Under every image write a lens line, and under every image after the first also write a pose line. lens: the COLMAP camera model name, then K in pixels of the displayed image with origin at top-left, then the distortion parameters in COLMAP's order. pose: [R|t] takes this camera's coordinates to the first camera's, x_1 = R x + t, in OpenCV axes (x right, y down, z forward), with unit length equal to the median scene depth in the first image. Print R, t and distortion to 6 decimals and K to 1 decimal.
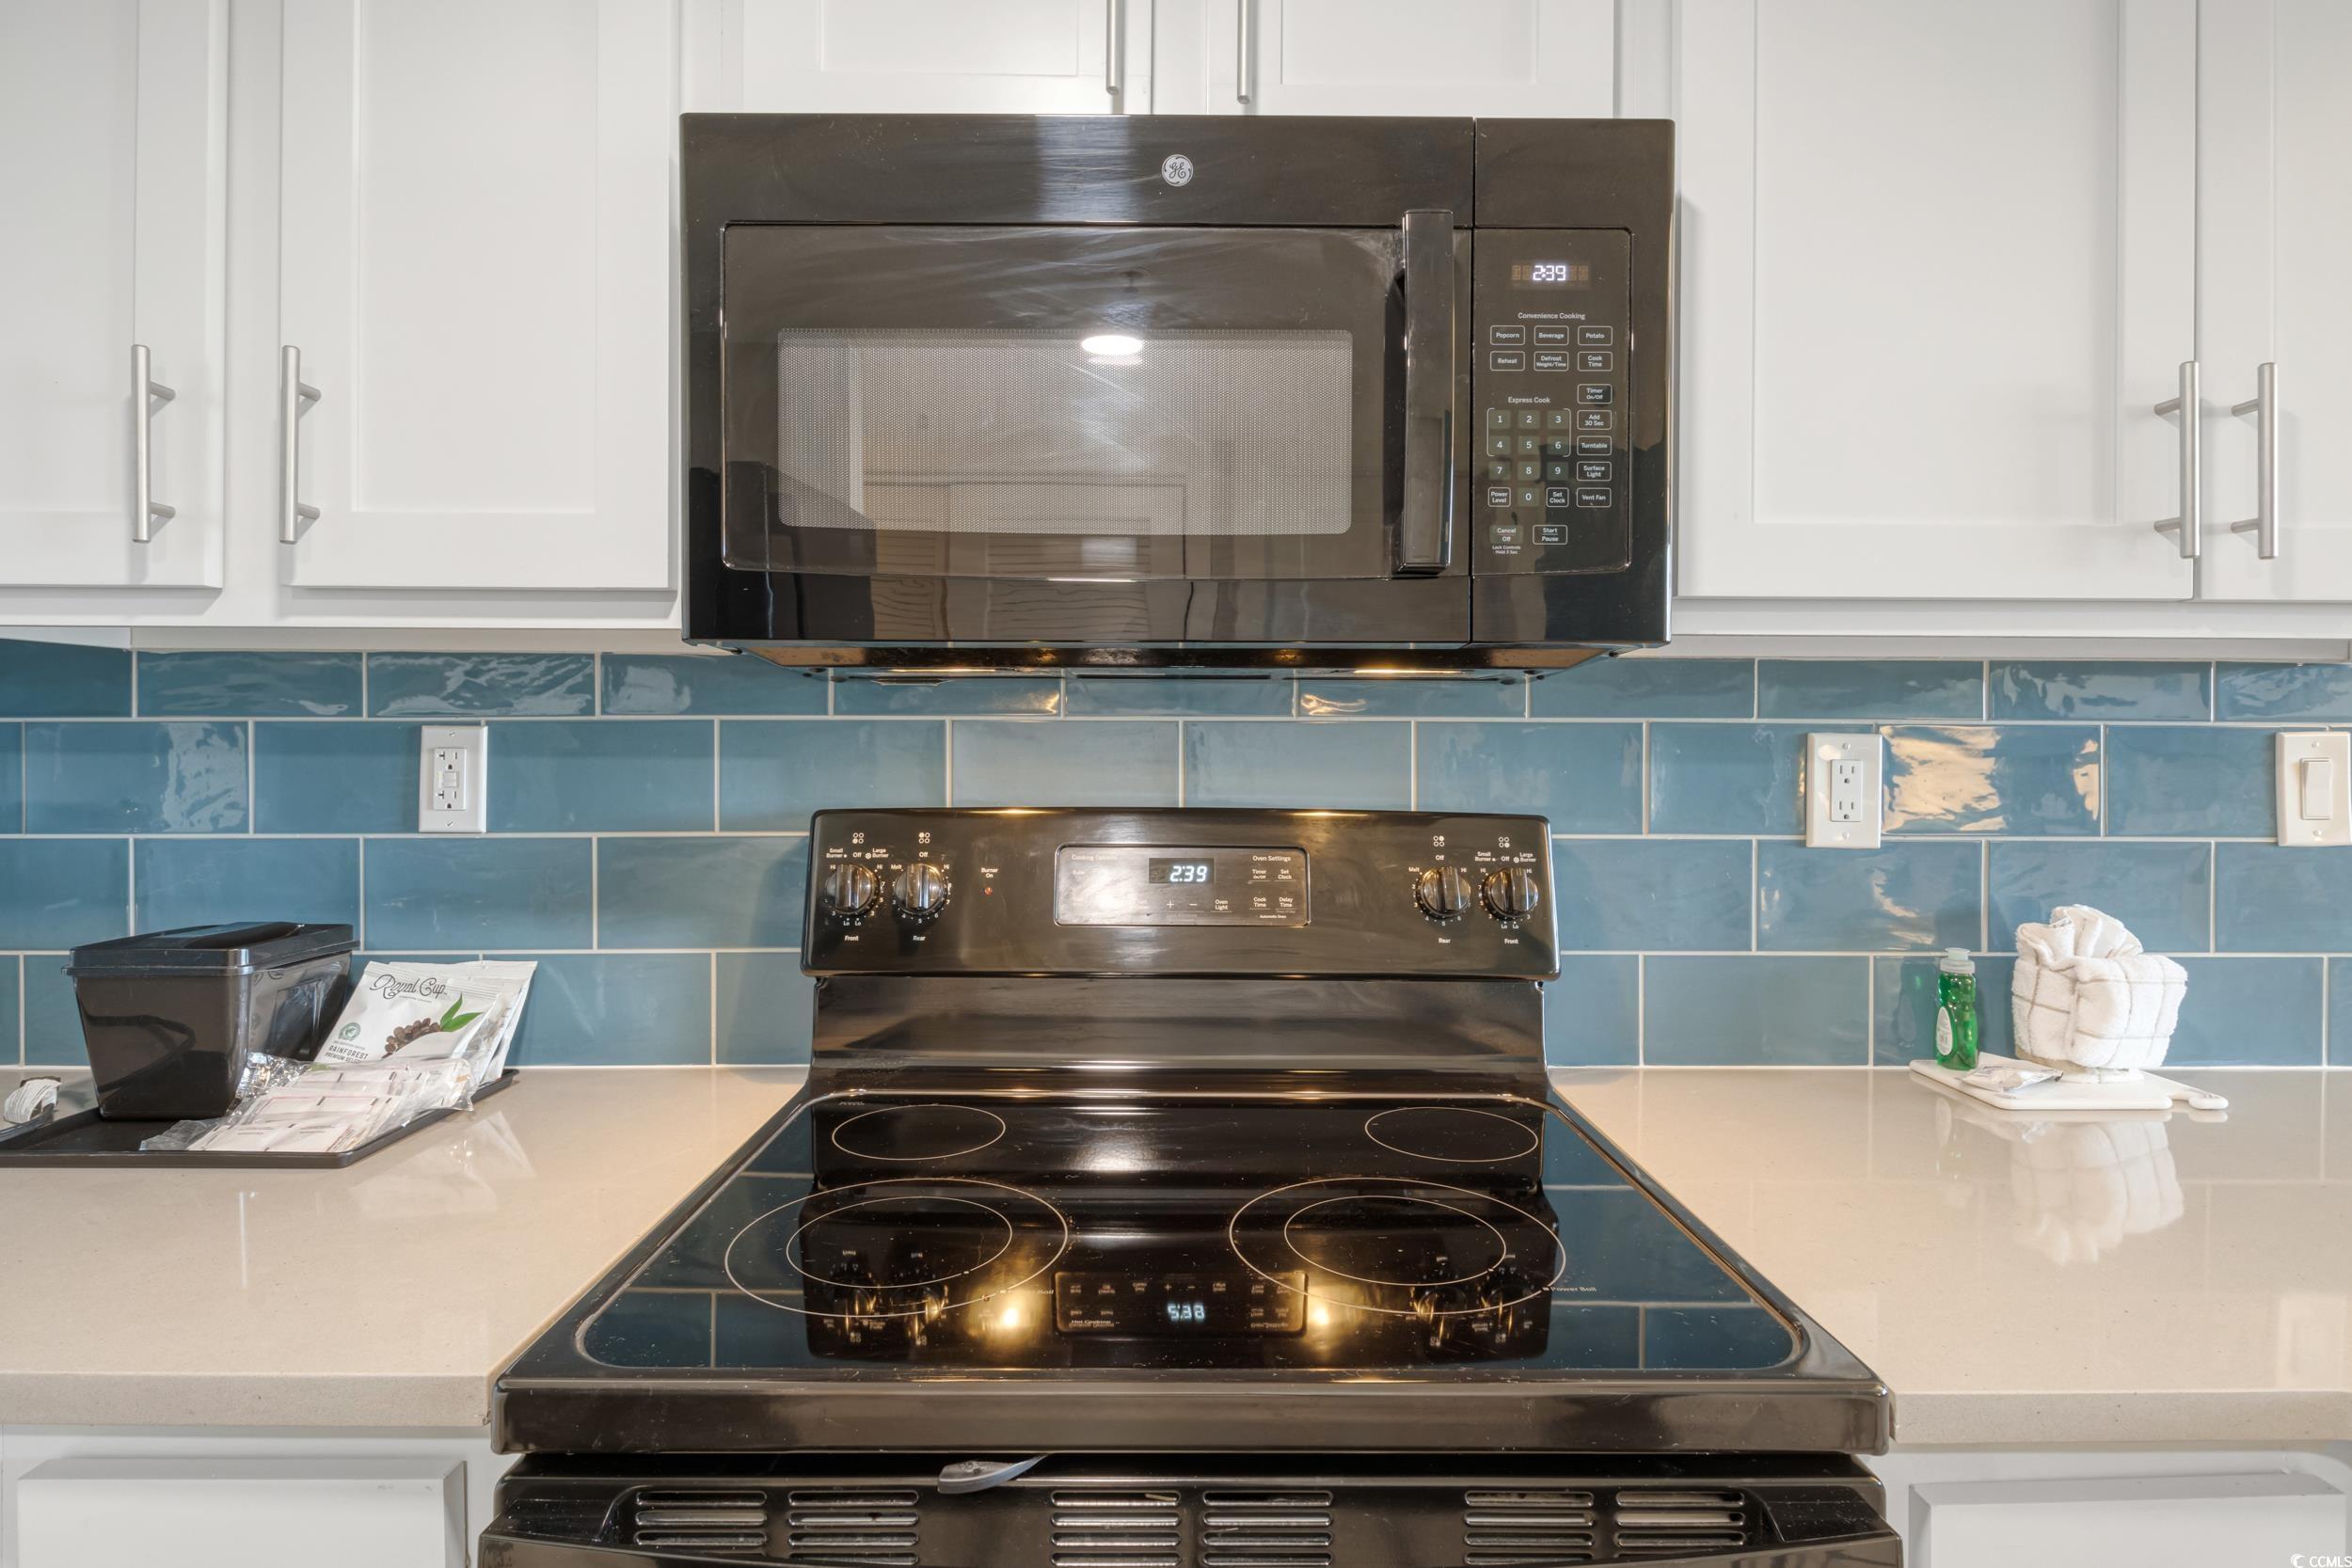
lens RADIAL K [[1186.5, 0, 1167.1], [0, 1186.5, 744.6], [0, 0, 1]] dist [-0.006898, -0.000839]
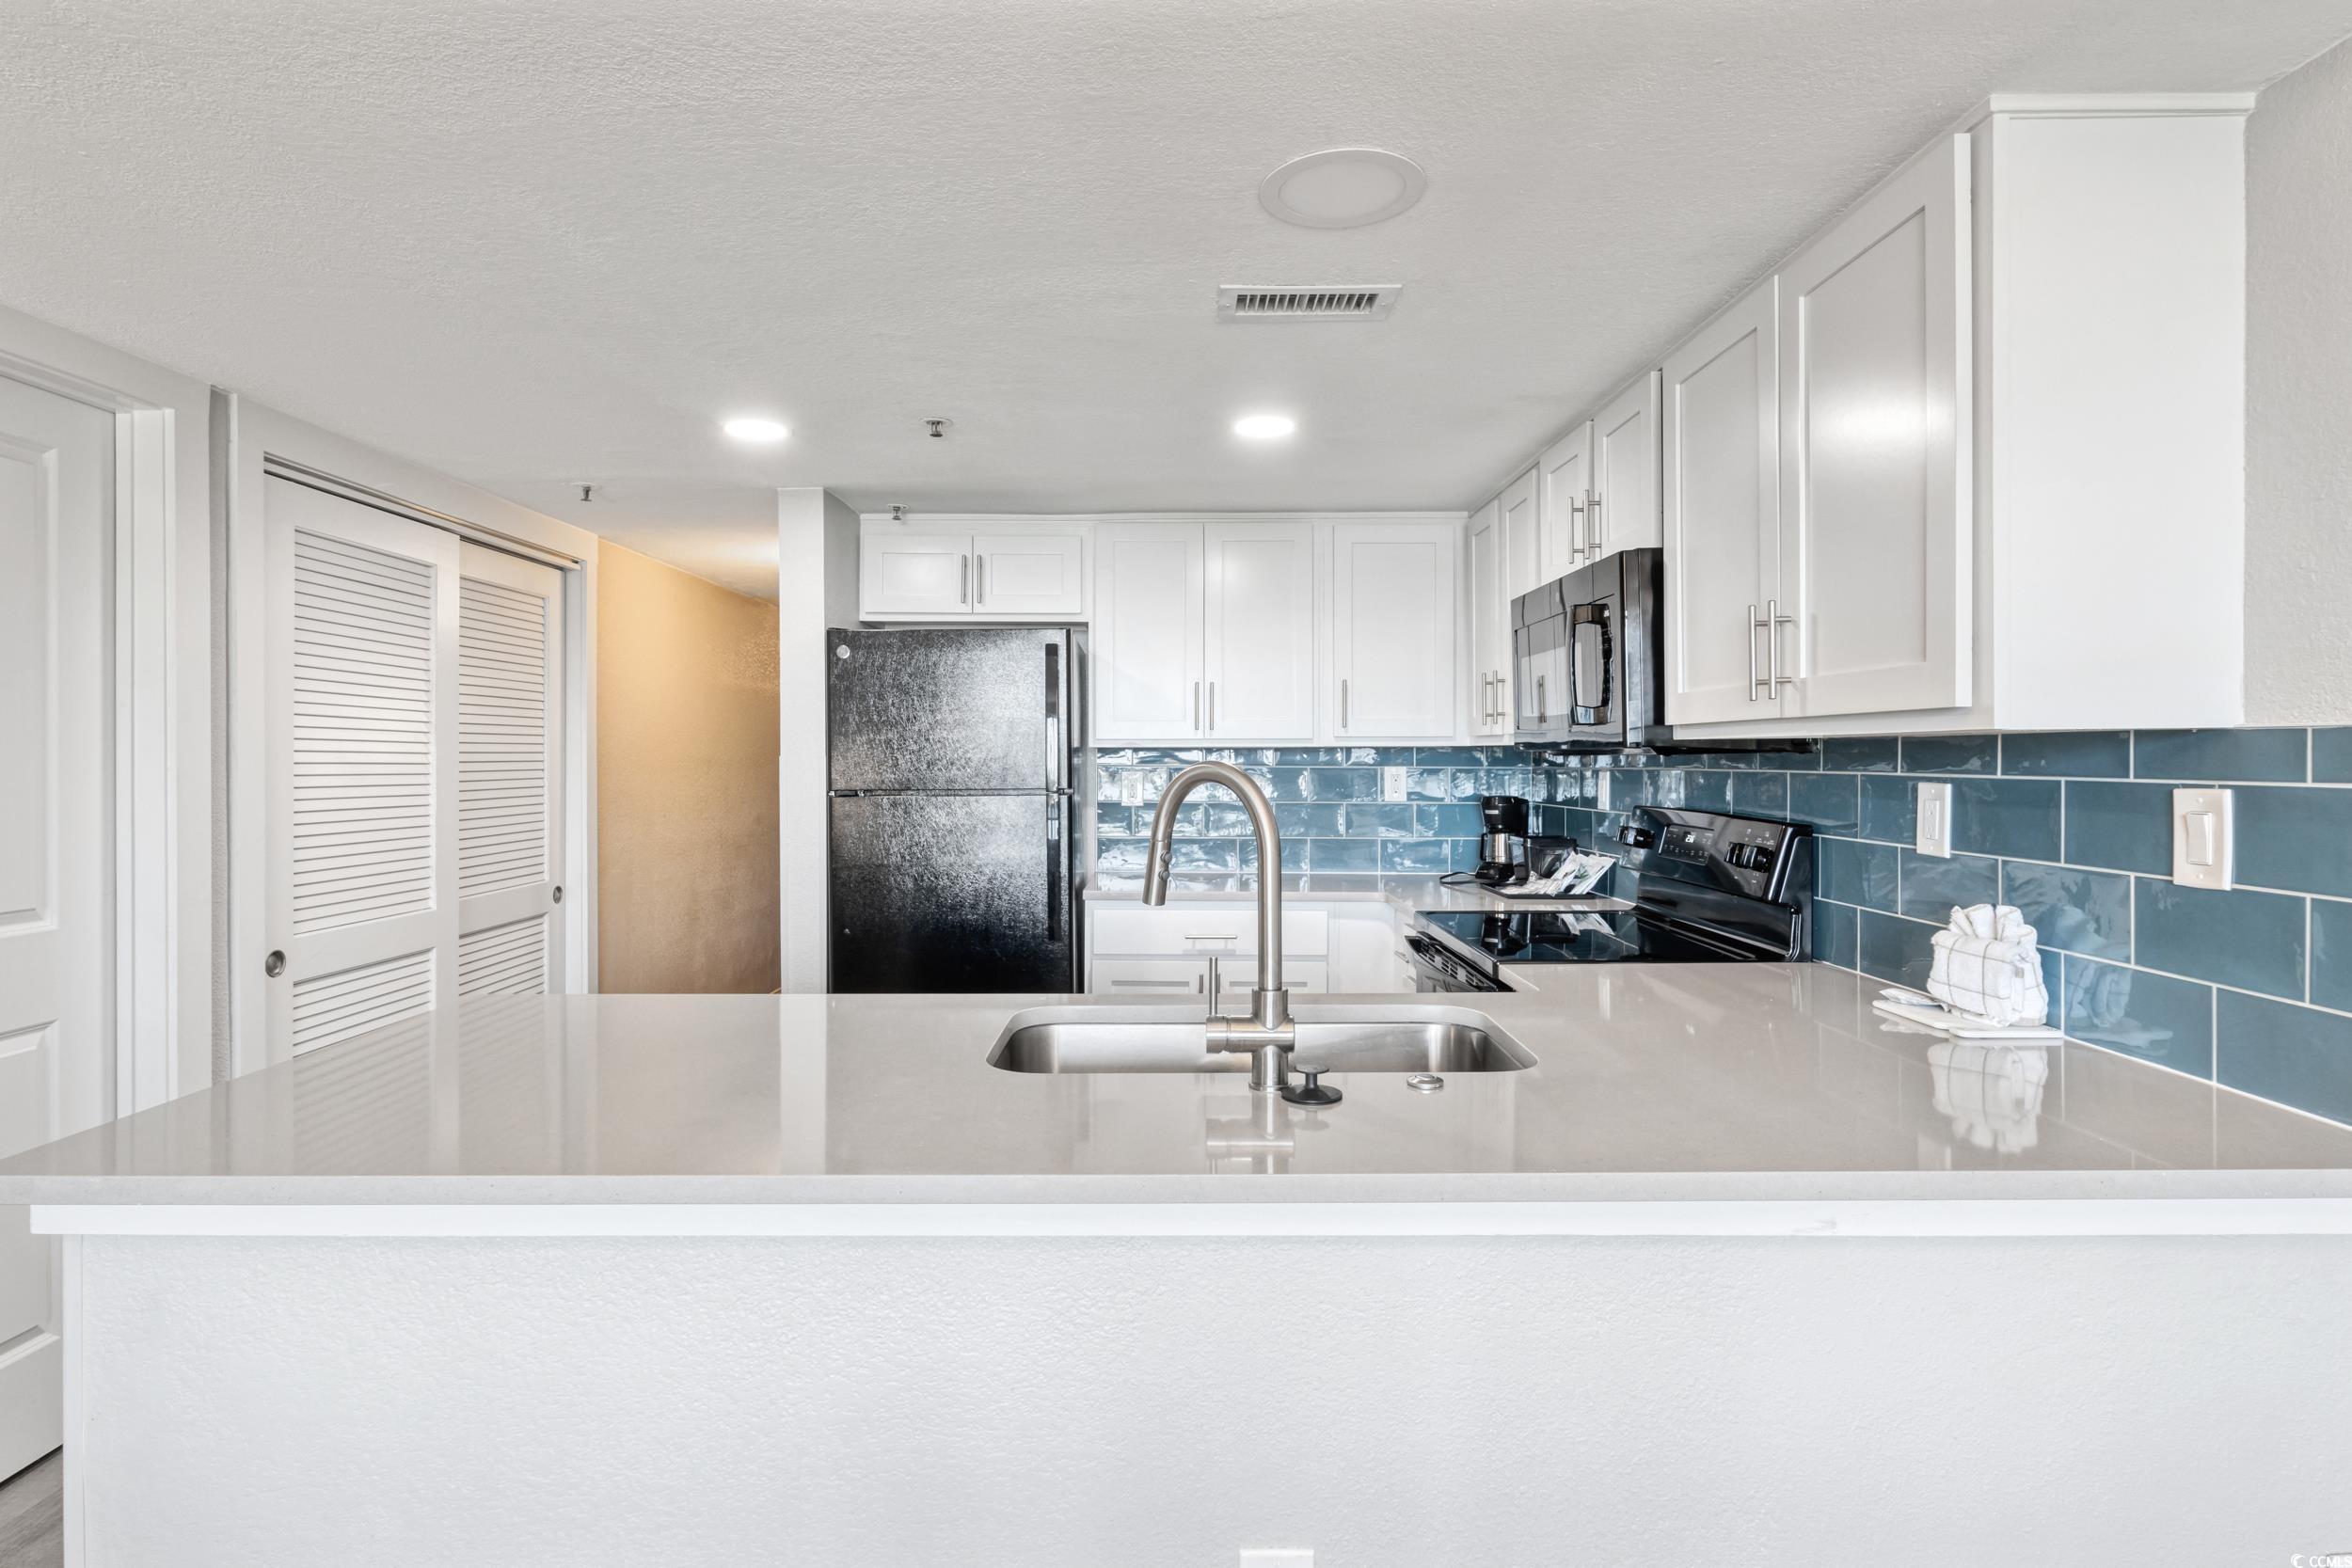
lens RADIAL K [[1147.8, 0, 1176.0], [0, 1147.8, 784.0], [0, 0, 1]] dist [-0.002177, -0.000385]
pose [[0.005453, 0.019087, -0.999803, 2.251433], [0.000059, 0.999818, 0.019088, -0.040320], [0.999985, -0.000163, 0.005451, -0.012735]]
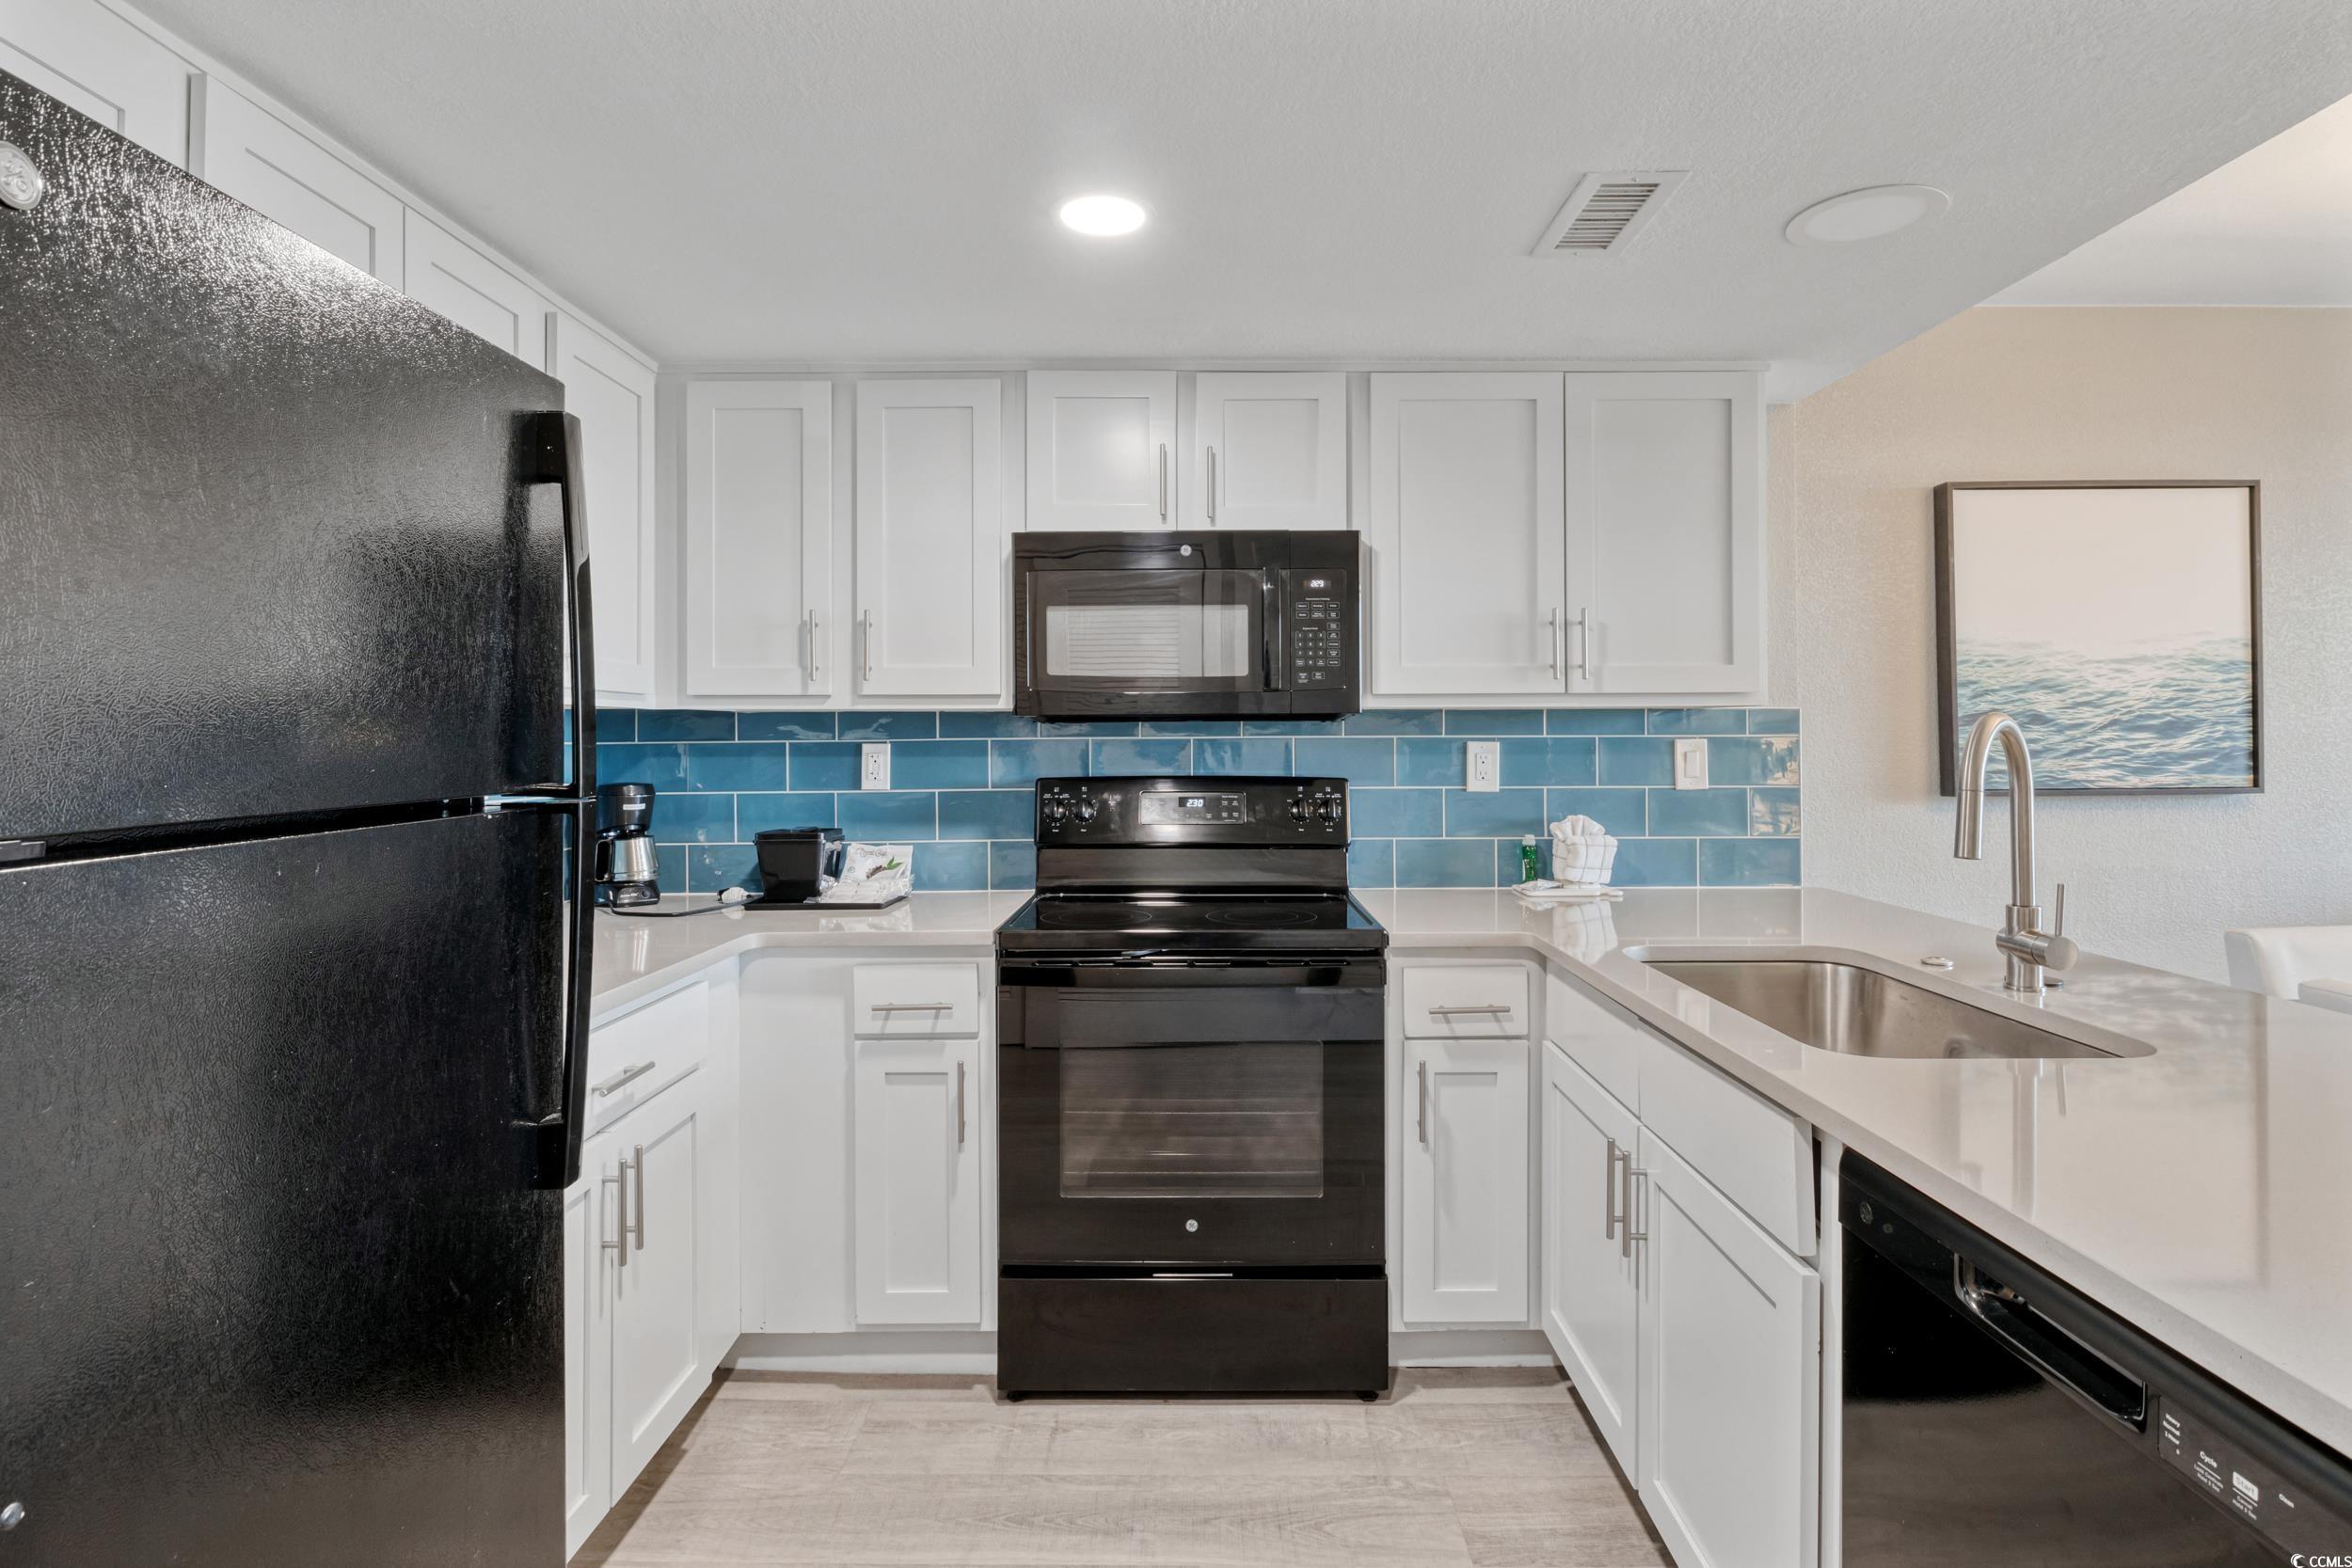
lens RADIAL K [[1186.5, 0, 1167.1], [0, 1186.5, 744.6], [0, 0, 1]] dist [-0.006898, -0.000839]
pose [[0.999653, -0.008463, -0.024931, 0.022804], [0.008523, 0.999961, 0.002276, -0.015626], [0.024911, -0.002488, 0.999687, -1.407836]]
